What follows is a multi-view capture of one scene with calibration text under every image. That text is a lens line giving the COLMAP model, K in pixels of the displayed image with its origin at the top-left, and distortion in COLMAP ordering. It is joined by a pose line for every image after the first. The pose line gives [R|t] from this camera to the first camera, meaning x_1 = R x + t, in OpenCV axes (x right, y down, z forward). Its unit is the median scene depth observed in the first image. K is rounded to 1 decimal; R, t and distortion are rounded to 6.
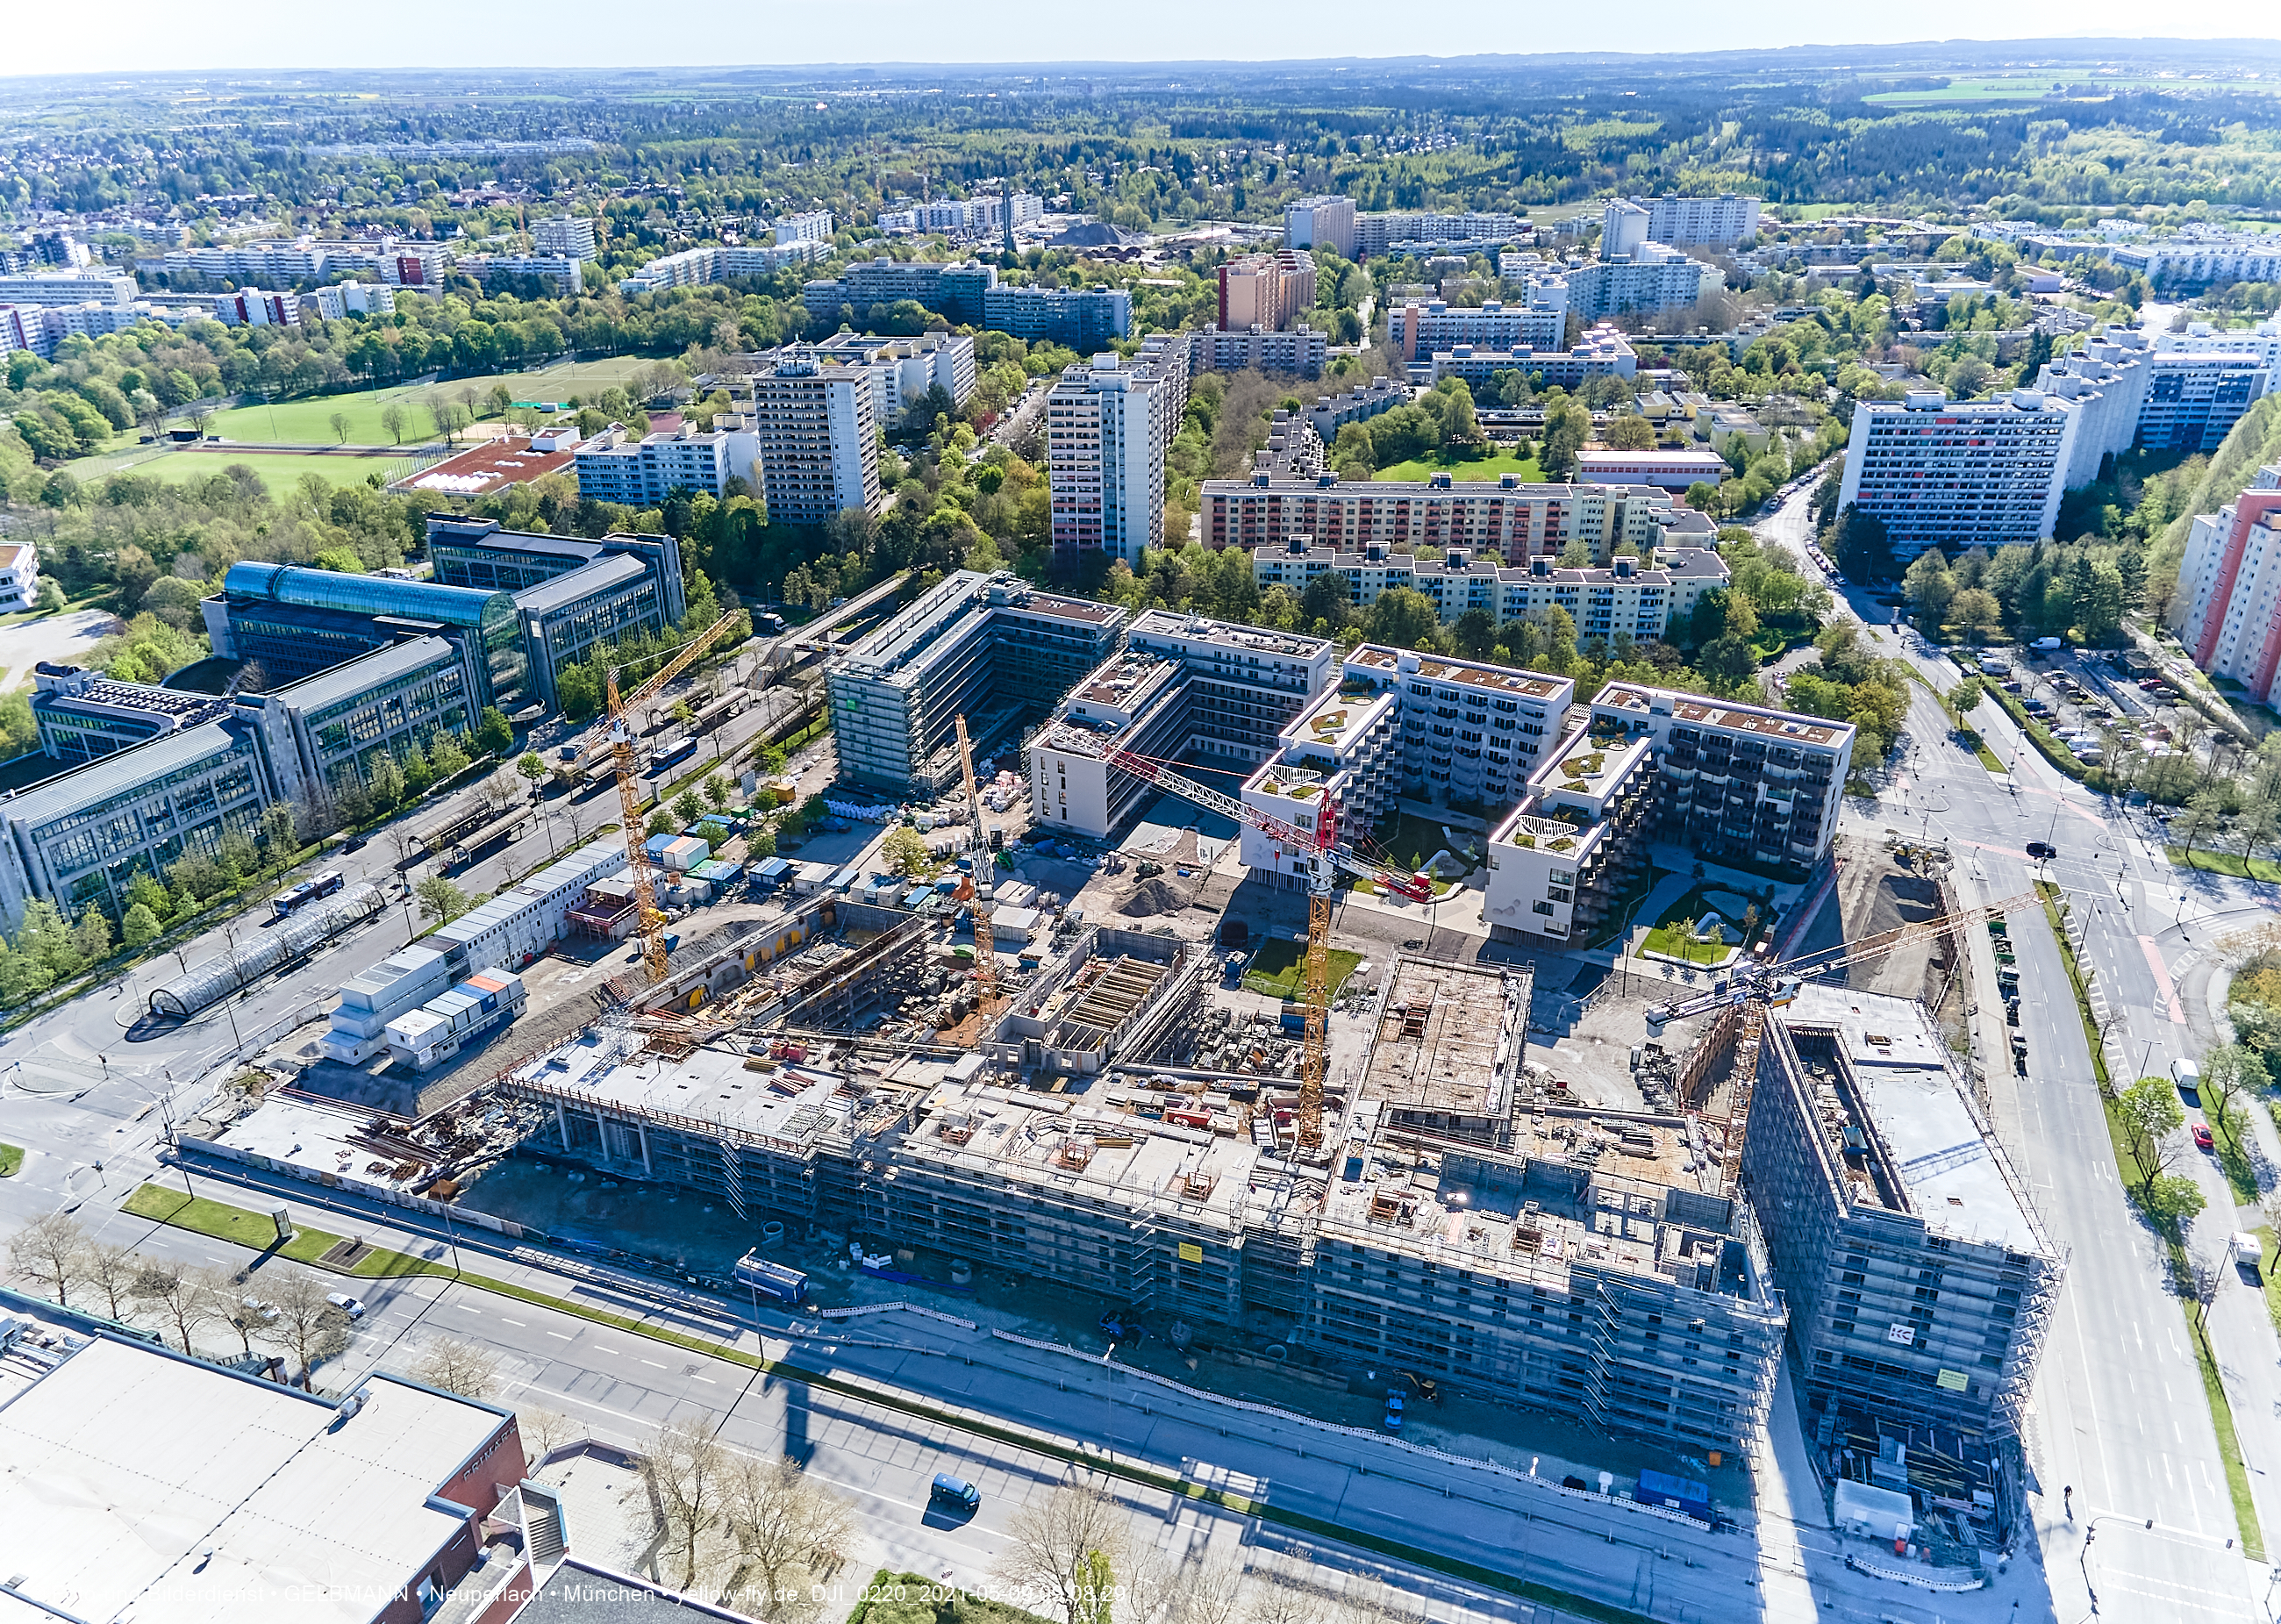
lens RADIAL K [[1646.4, 0, 1142.5], [0, 1646.4, 861.9], [0, 0, 1]] dist [0.008435, 0.053130]
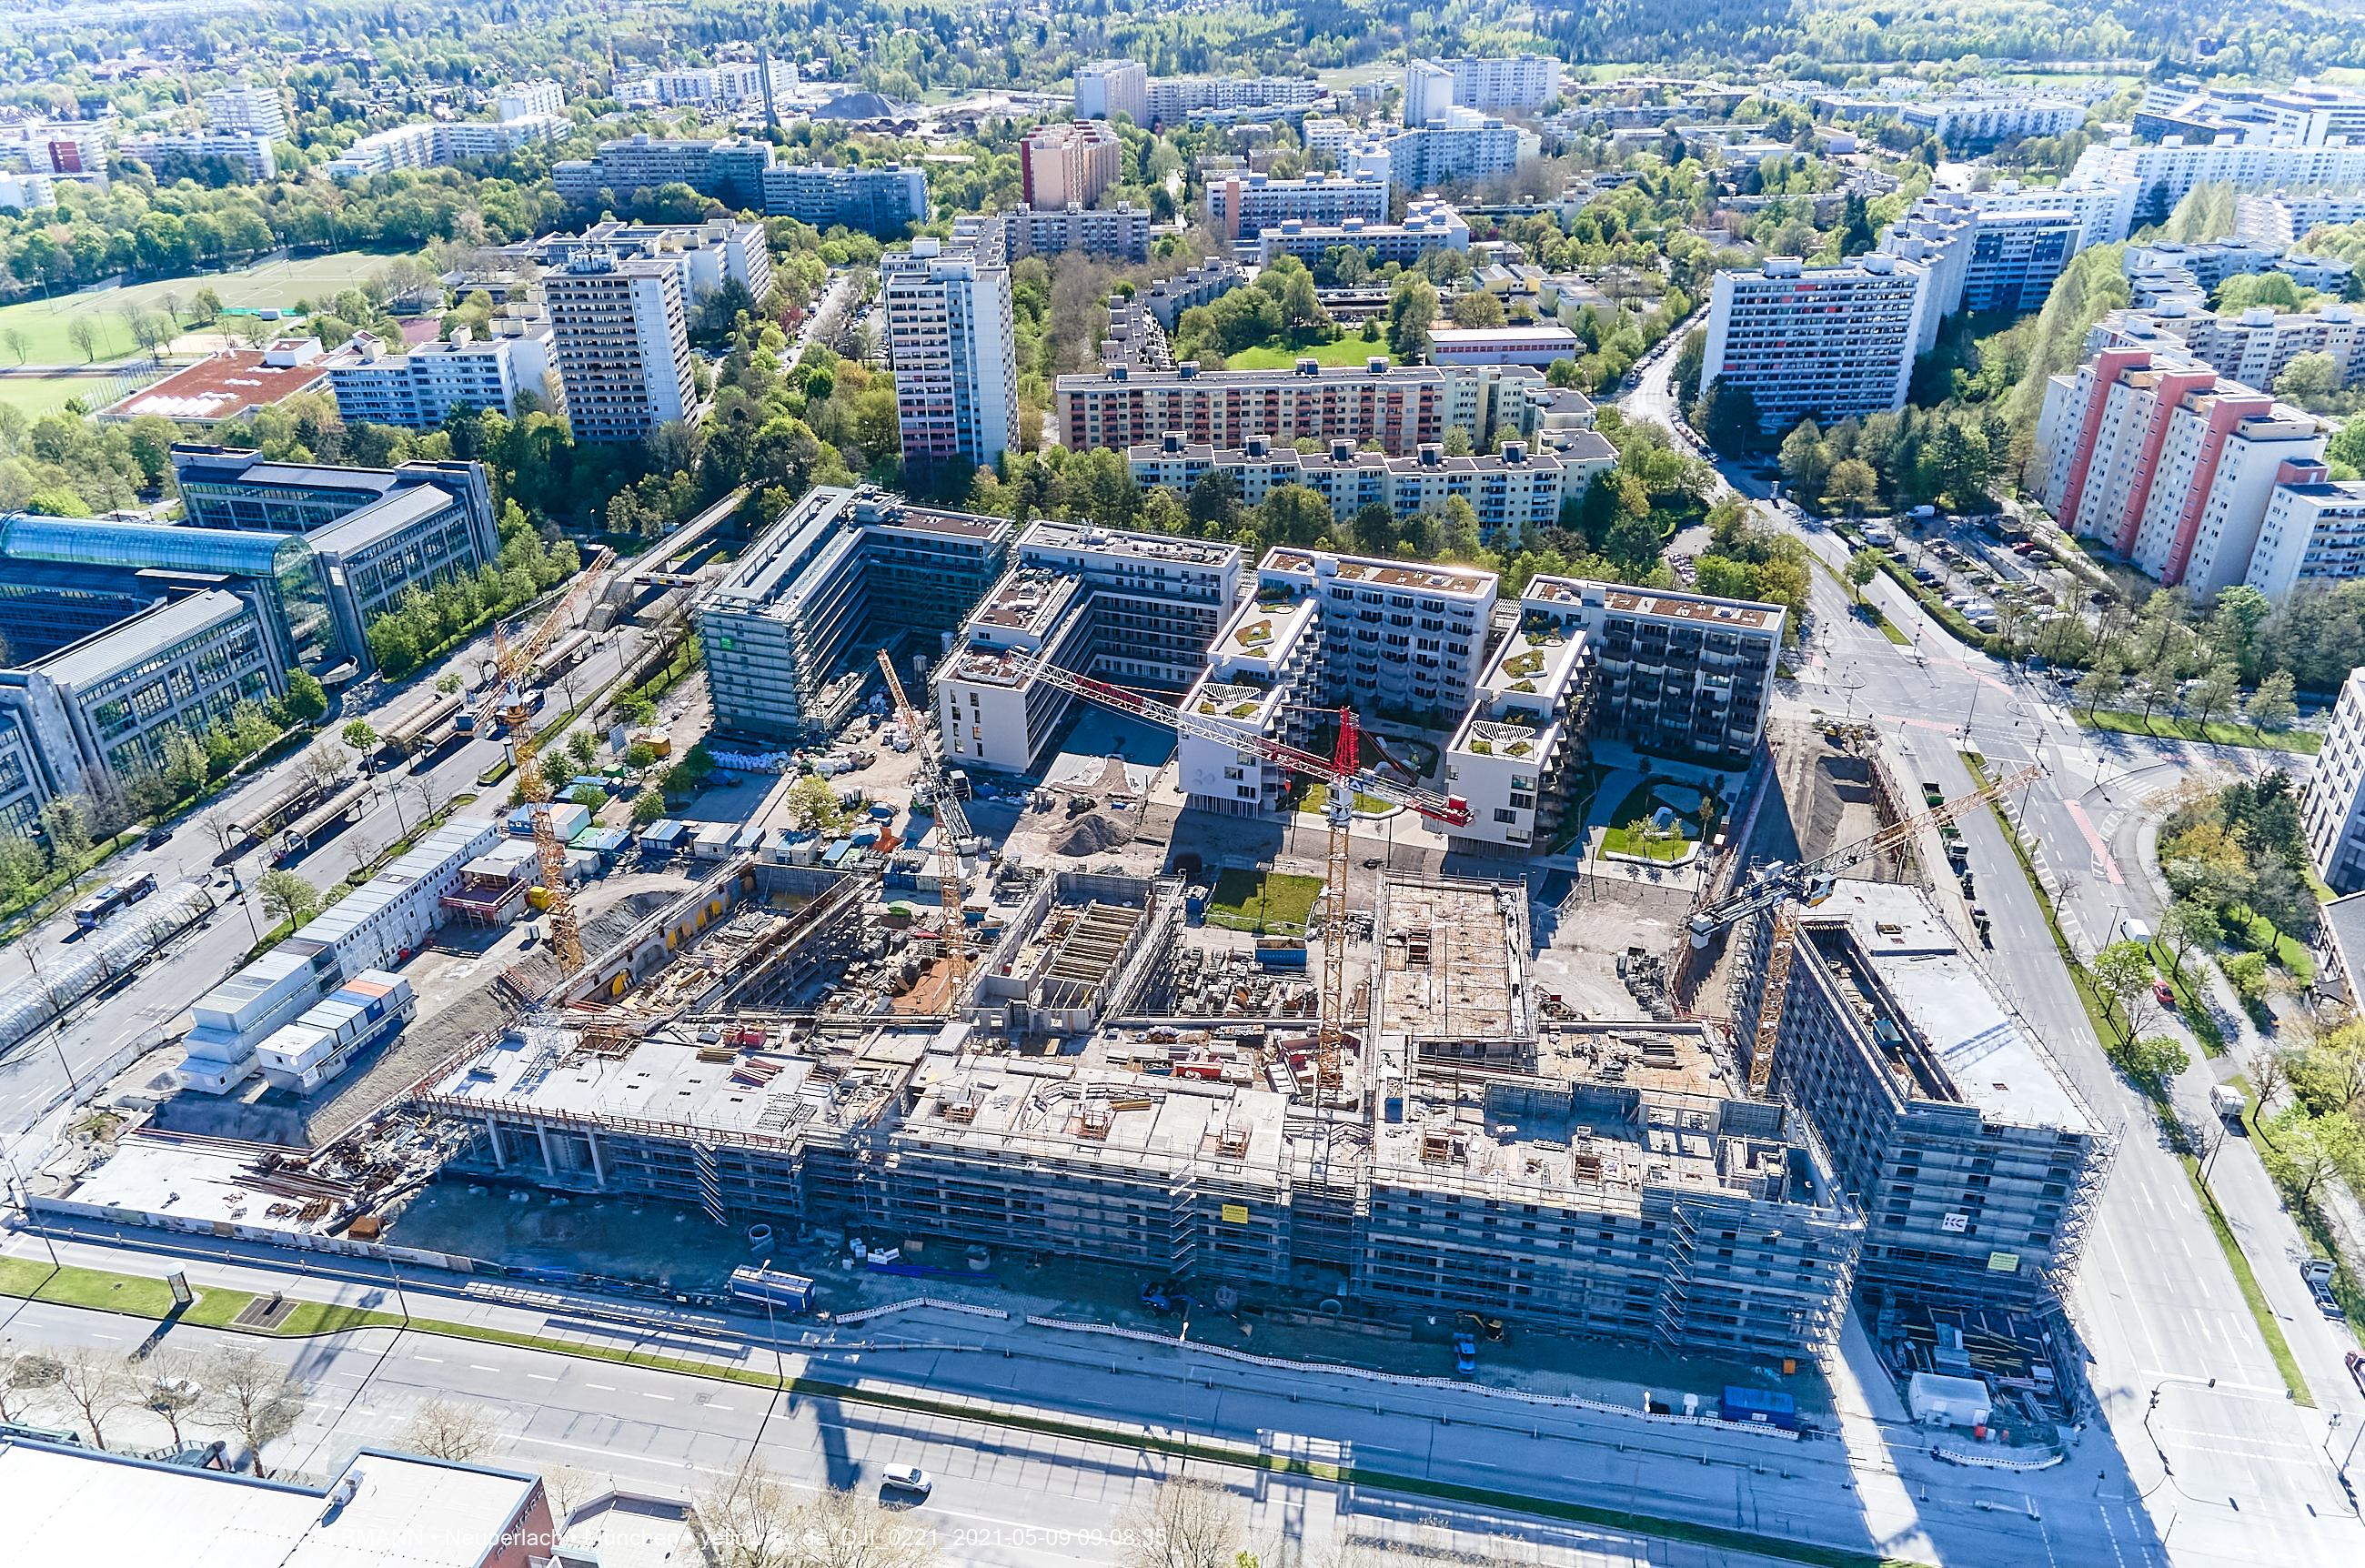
lens RADIAL K [[1706.2, 0, 1182.1], [0, 1706.2, 889.7], [0, 0, 1]] dist [0.002667, 0.066584]
pose [[0.987745, -0.077729, 0.135348, -0.066331], [0.068483, 0.995074, 0.071679, -0.010943], [-0.140252, -0.061532, 0.988202, 0.029208]]
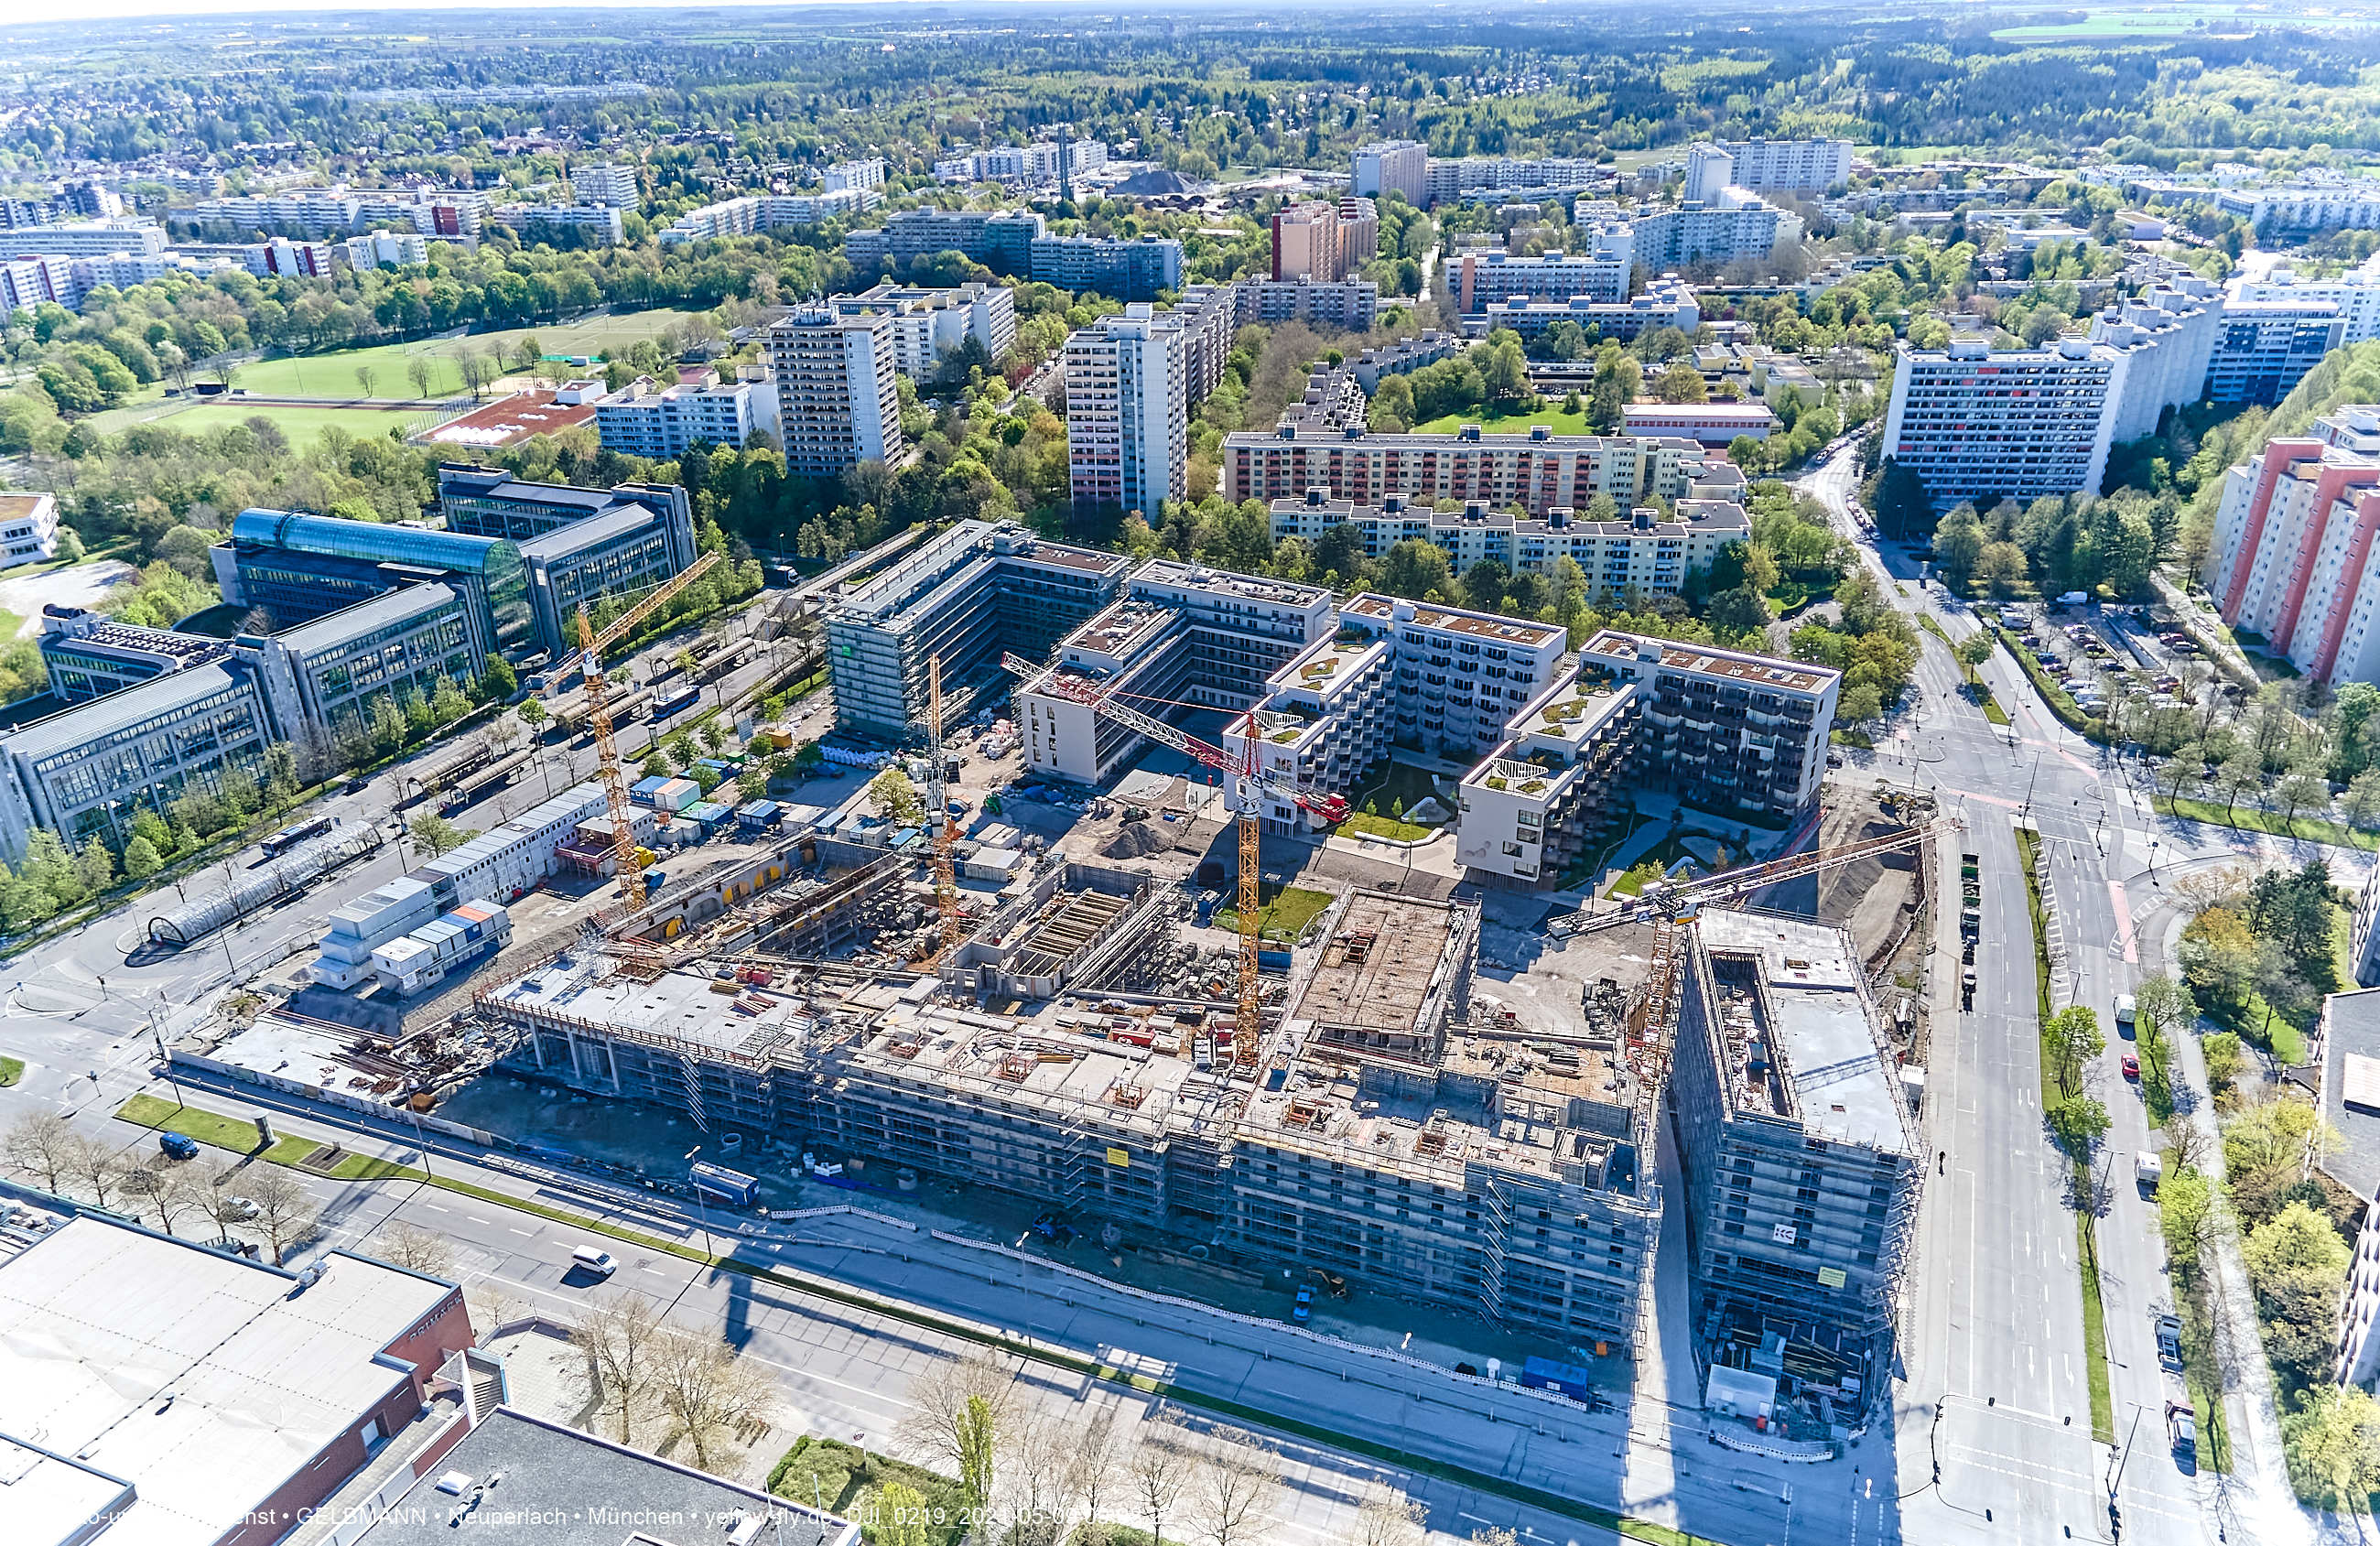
lens RADIAL K [[1717.0, 0, 1191.1], [0, 1717.0, 899.2], [0, 0, 1]] dist [0.010883, 0.047378]
pose [[0.999770, 0.006391, -0.020452, 0.054287], [-0.005776, 0.999533, 0.029991, 0.022555], [0.020634, -0.029866, 0.999341, -0.046306]]
